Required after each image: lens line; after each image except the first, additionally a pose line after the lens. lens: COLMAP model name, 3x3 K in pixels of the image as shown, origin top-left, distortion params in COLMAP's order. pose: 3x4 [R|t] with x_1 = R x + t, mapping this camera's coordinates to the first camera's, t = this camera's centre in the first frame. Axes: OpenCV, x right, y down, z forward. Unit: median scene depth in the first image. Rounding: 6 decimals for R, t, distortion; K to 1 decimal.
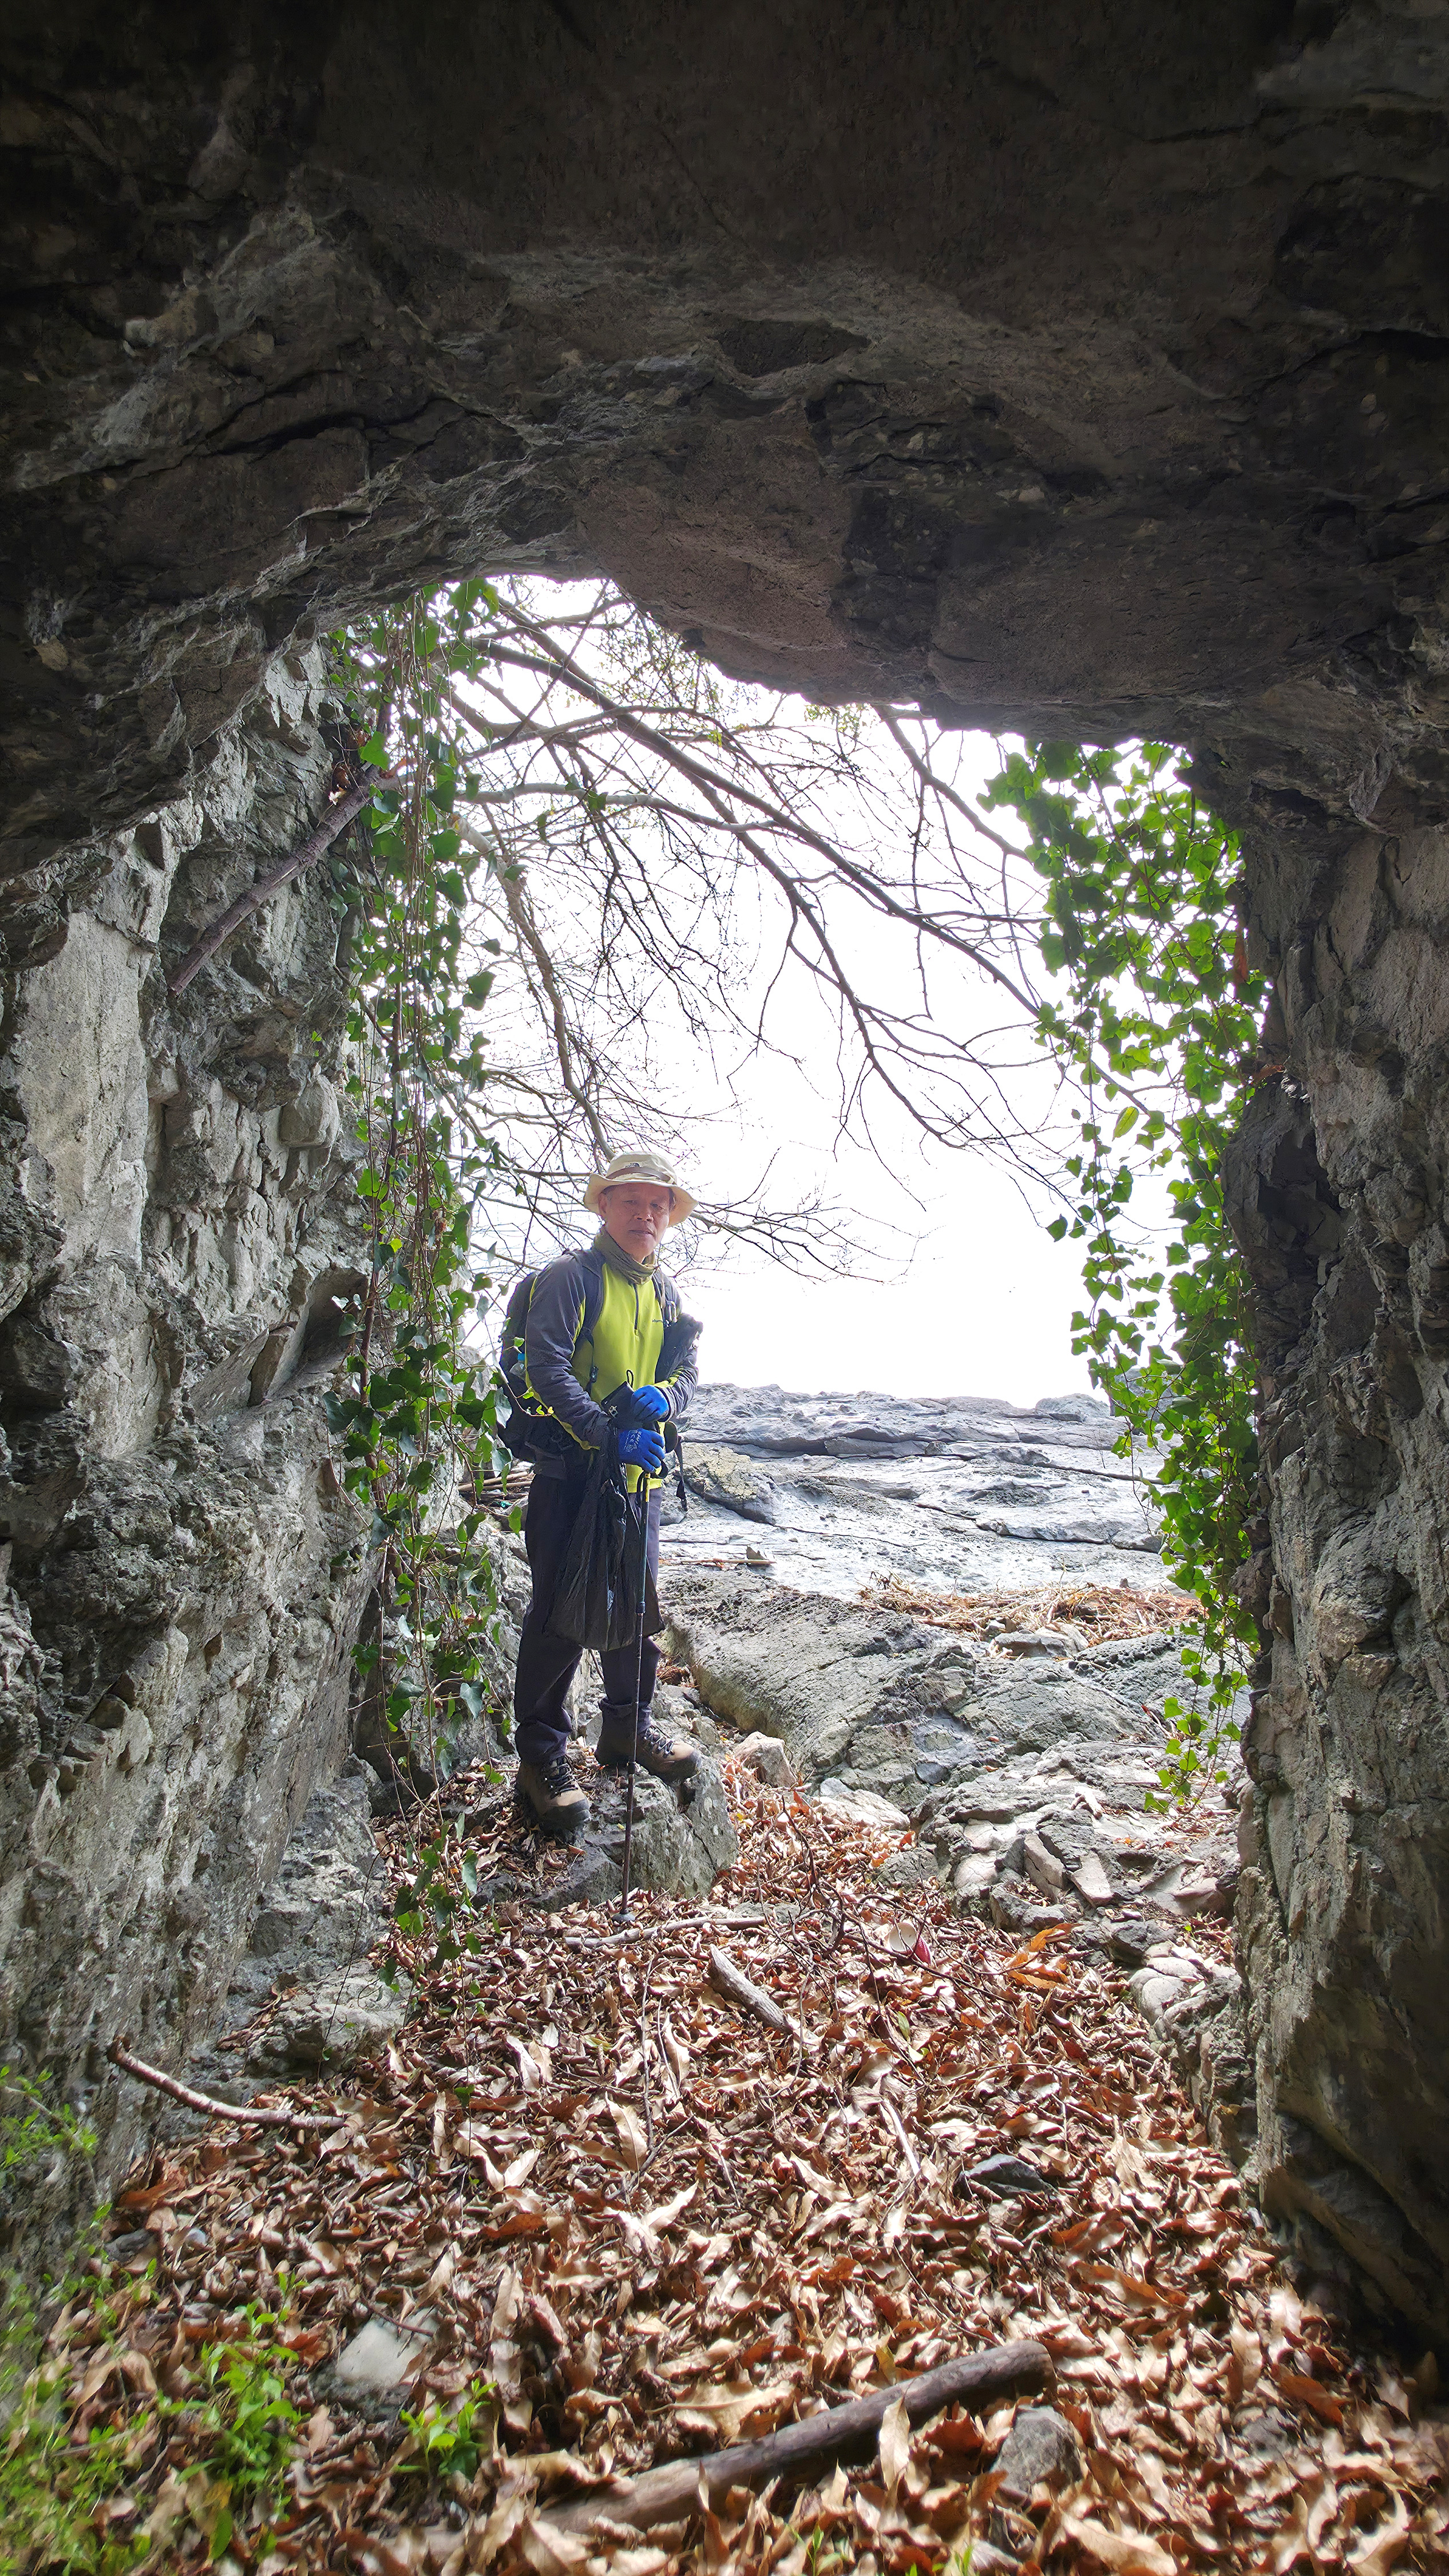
lens RADIAL K [[1256.6, 0, 737.0], [0, 1256.6, 1271.4], [0, 0, 1]] dist [0.004860, -0.001141]
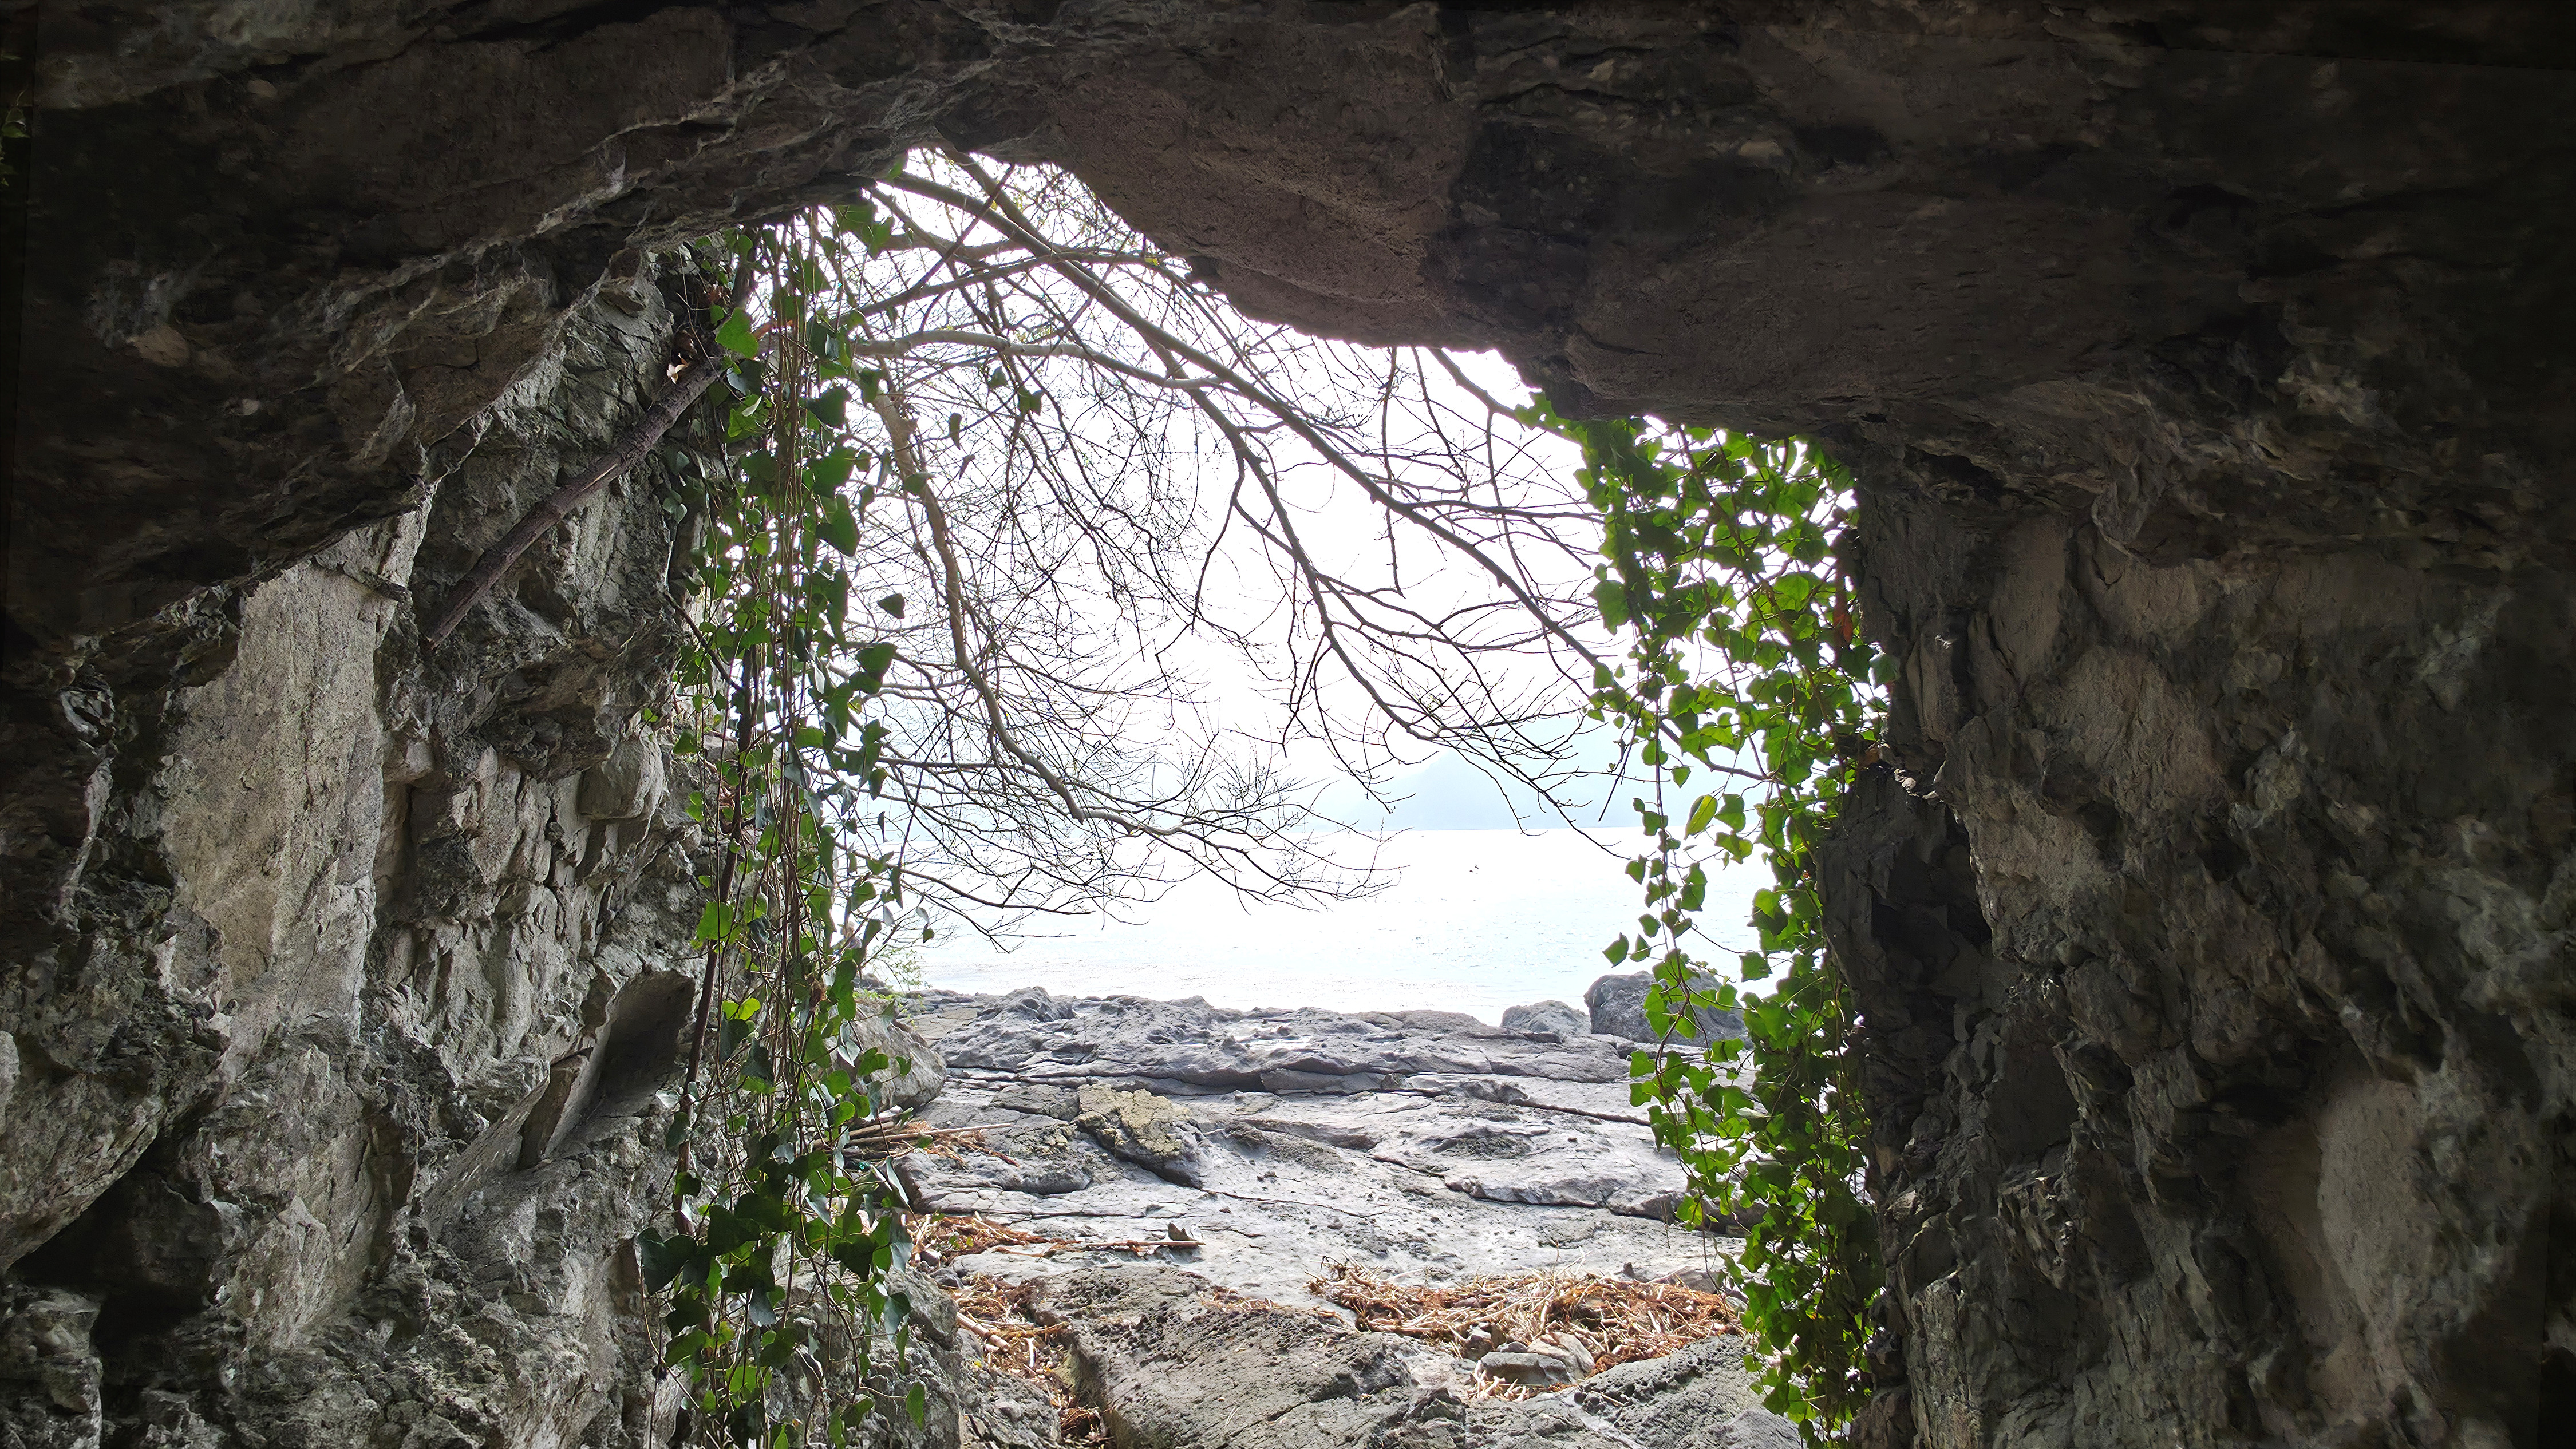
lens RADIAL K [[1466.8, 0, 1284.6], [0, 1466.8, 712.4], [0, 0, 1]] dist [0.005494, -0.000890]
pose [[0.995789, 0.014629, 0.090503, -0.030401], [-0.006554, 0.996020, -0.088885, -0.092887], [-0.091443, 0.087918, 0.991922, 0.103971]]
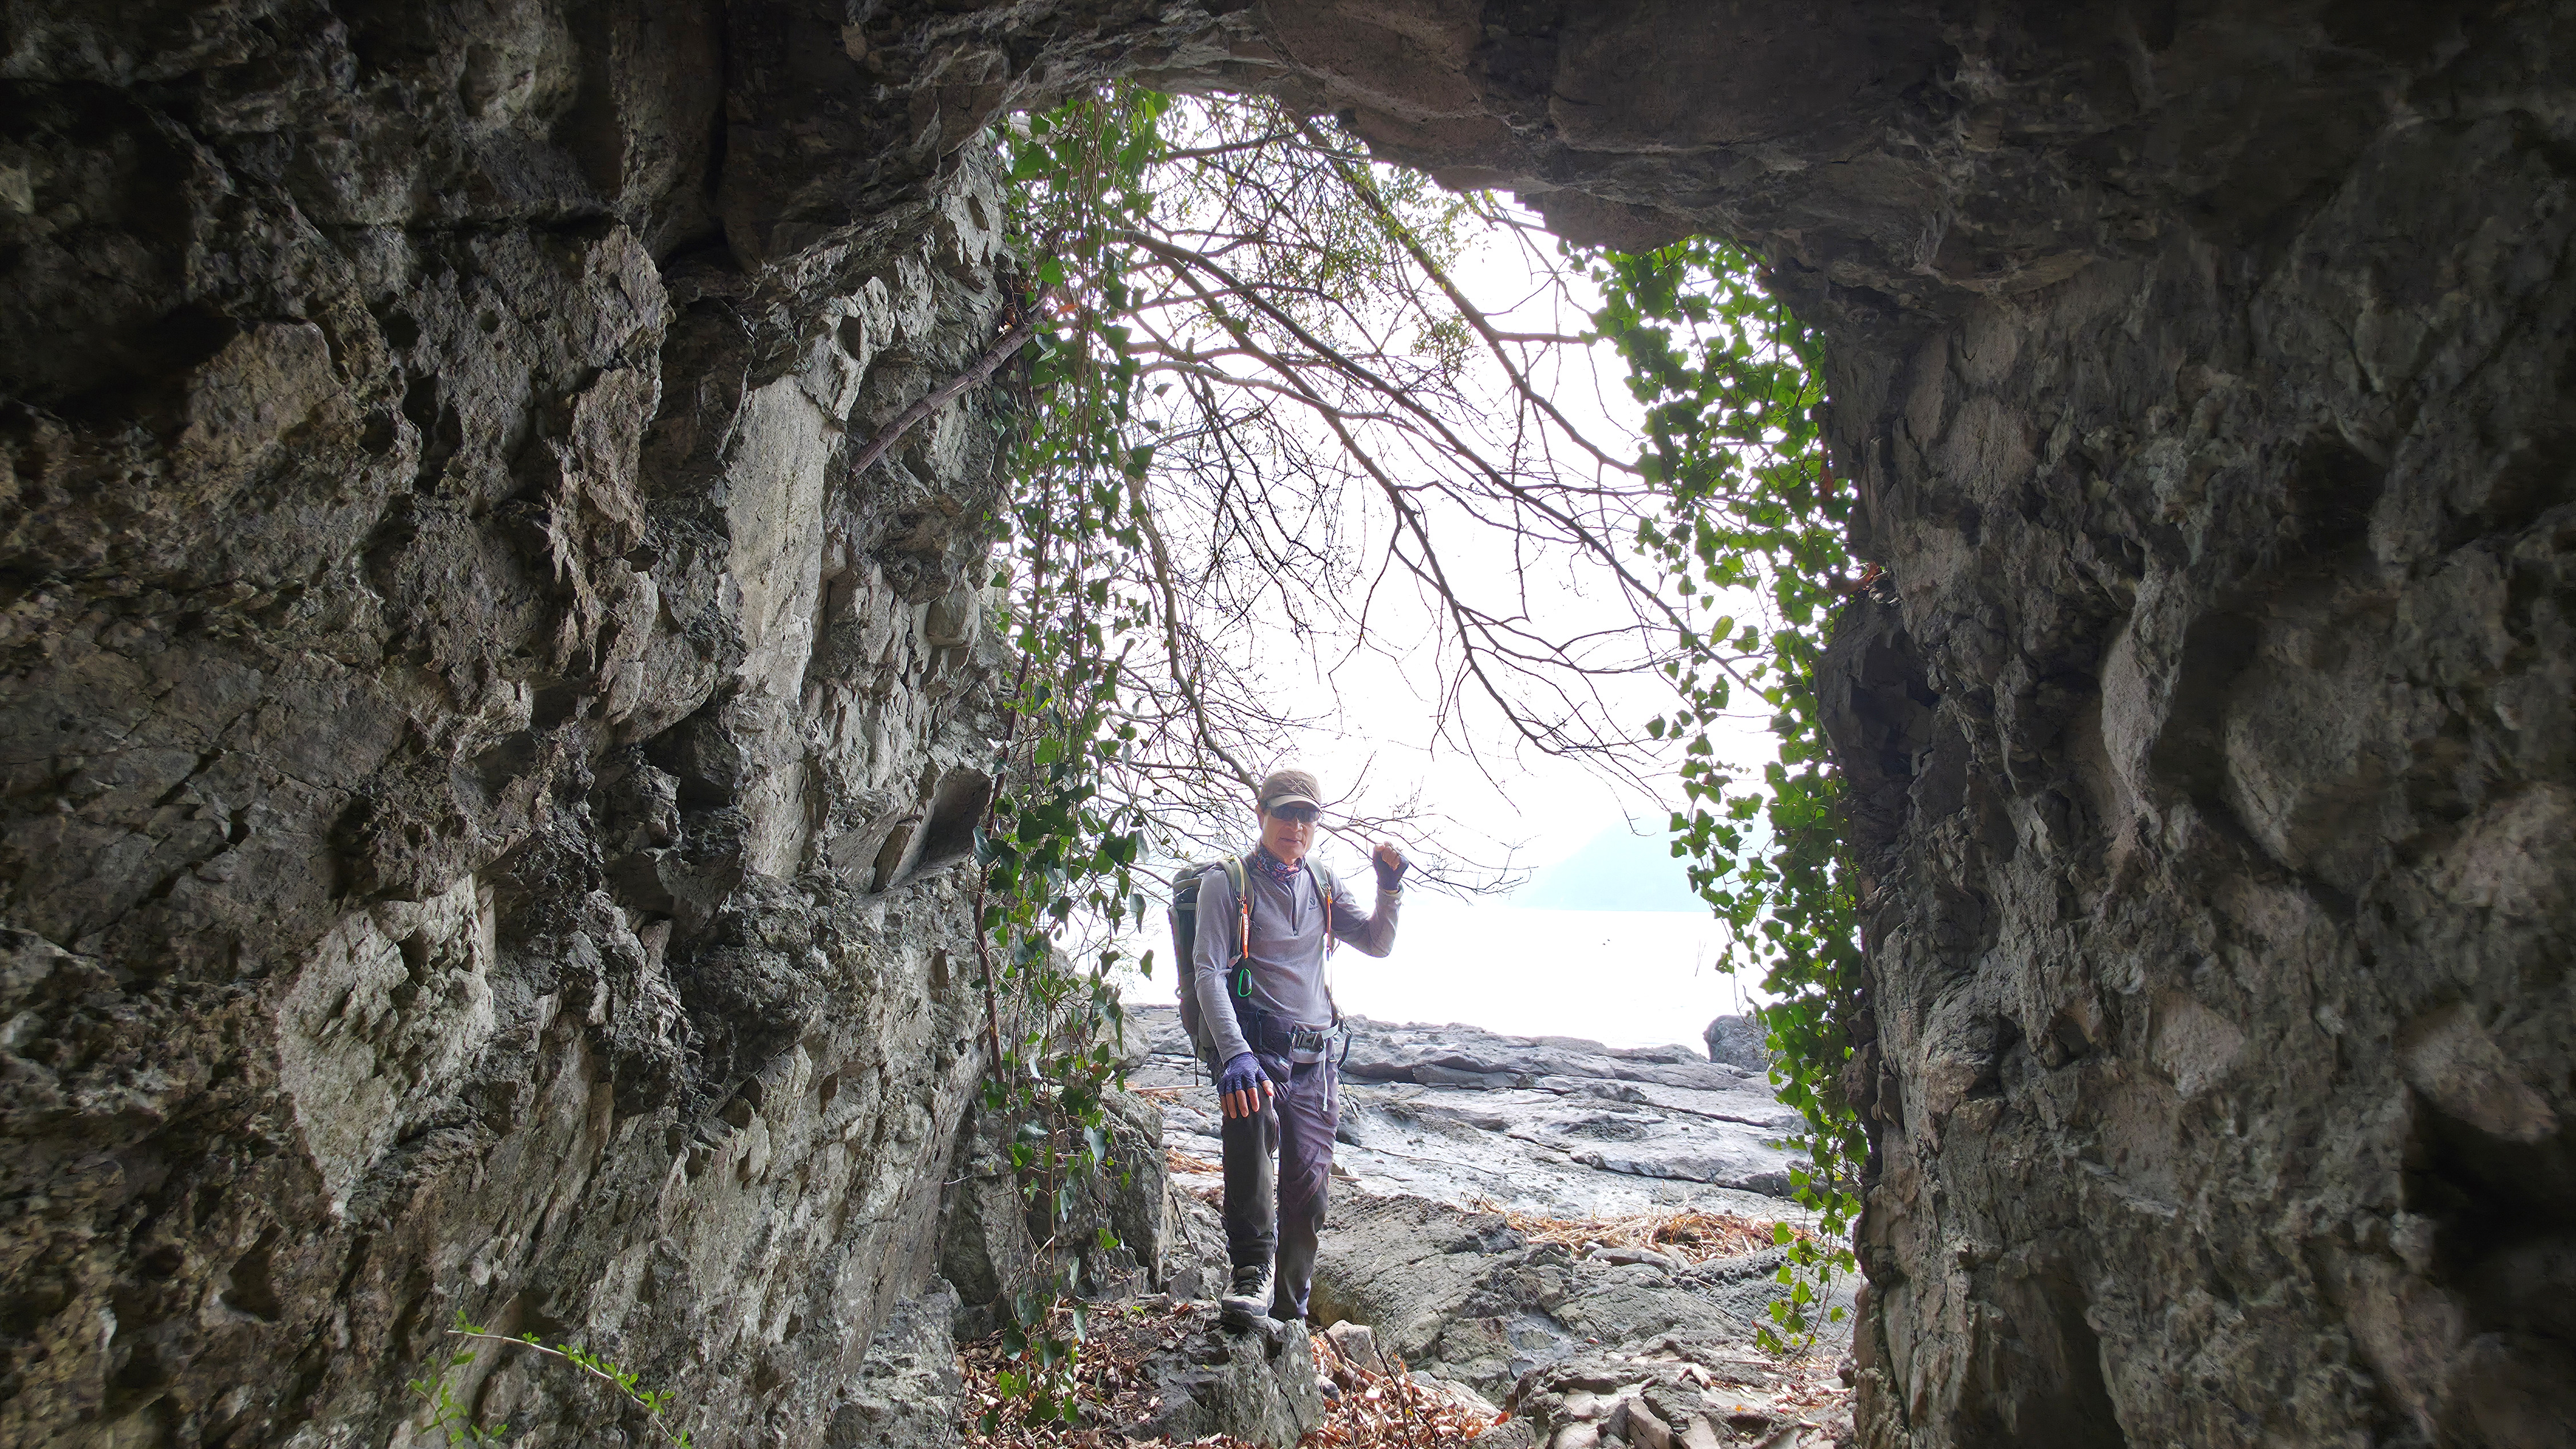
lens RADIAL K [[1256.6, 0, 1284.7], [0, 1256.6, 700.6], [0, 0, 1]] dist [0.004860, -0.001141]
pose [[0.998769, 0.033371, -0.036694, -0.016317], [-0.039081, 0.985027, -0.167912, 0.123182], [0.030541, 0.169139, 0.985119, -0.041096]]
